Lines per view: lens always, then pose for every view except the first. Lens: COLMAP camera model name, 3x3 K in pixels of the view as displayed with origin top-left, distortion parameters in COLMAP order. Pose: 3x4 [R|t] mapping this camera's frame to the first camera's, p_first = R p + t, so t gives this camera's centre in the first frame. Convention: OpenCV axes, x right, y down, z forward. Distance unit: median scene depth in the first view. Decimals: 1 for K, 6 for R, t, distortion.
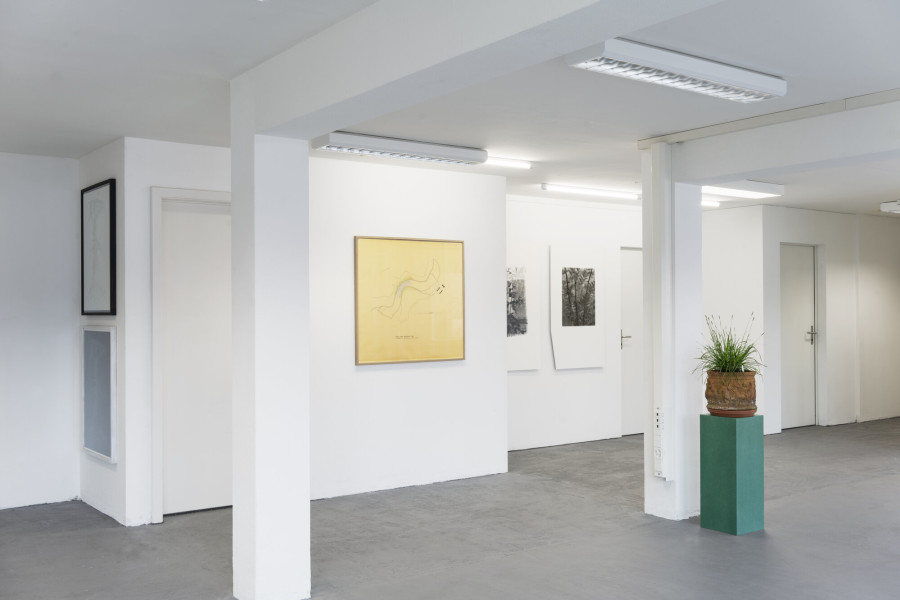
lens RADIAL K [[918.9, 0, 450.5], [0, 918.9, 303.1], [0, 0, 1]] dist [0.002258, 0.000000]
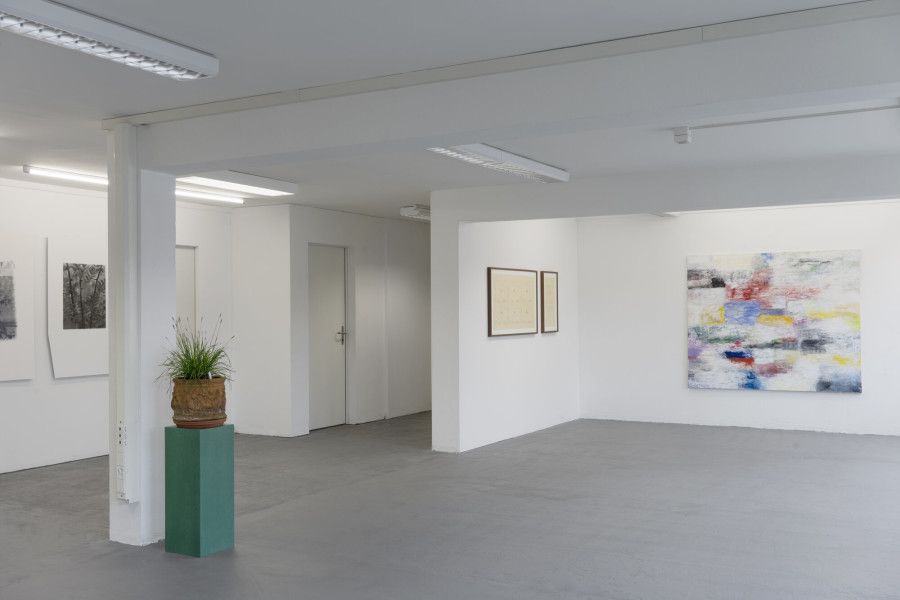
lens RADIAL K [[918.9, 0, 452.4], [0, 918.9, 300.5], [0, 0, 1]] dist [0.002258, 0.000000]
pose [[0.905489, 0.003757, 0.424352, 0.098160], [-0.002460, 0.999990, -0.003604, -0.000427], [-0.424362, 0.002220, 0.905490, 0.041699]]
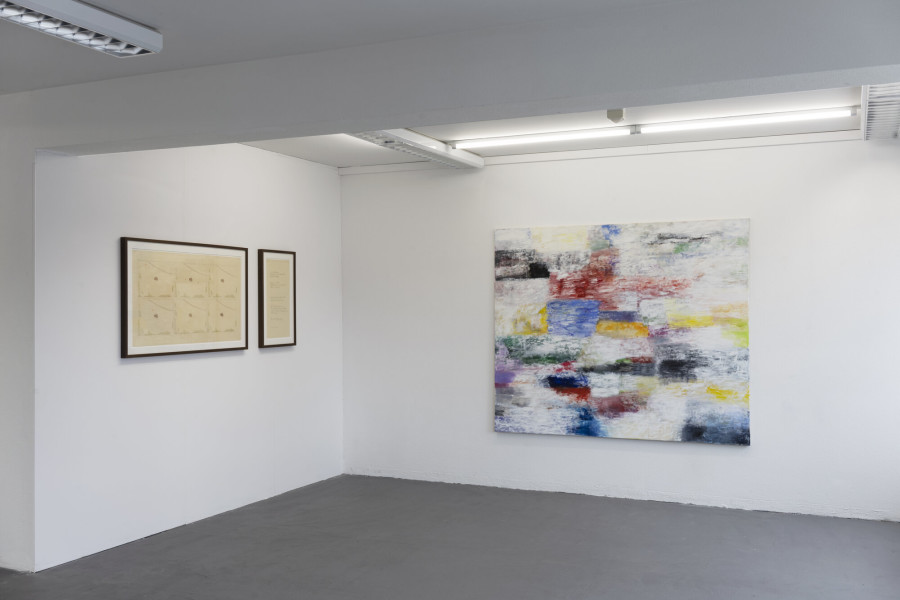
lens RADIAL K [[918.9, 0, 447.4], [0, 918.9, 299.6], [0, 0, 1]] dist [0.002258, 0.000000]
pose [[0.867348, 0.009043, 0.497620, 0.567447], [-0.009331, 0.999955, -0.001909, -0.002445], [-0.497615, -0.002987, 0.867393, 0.426646]]
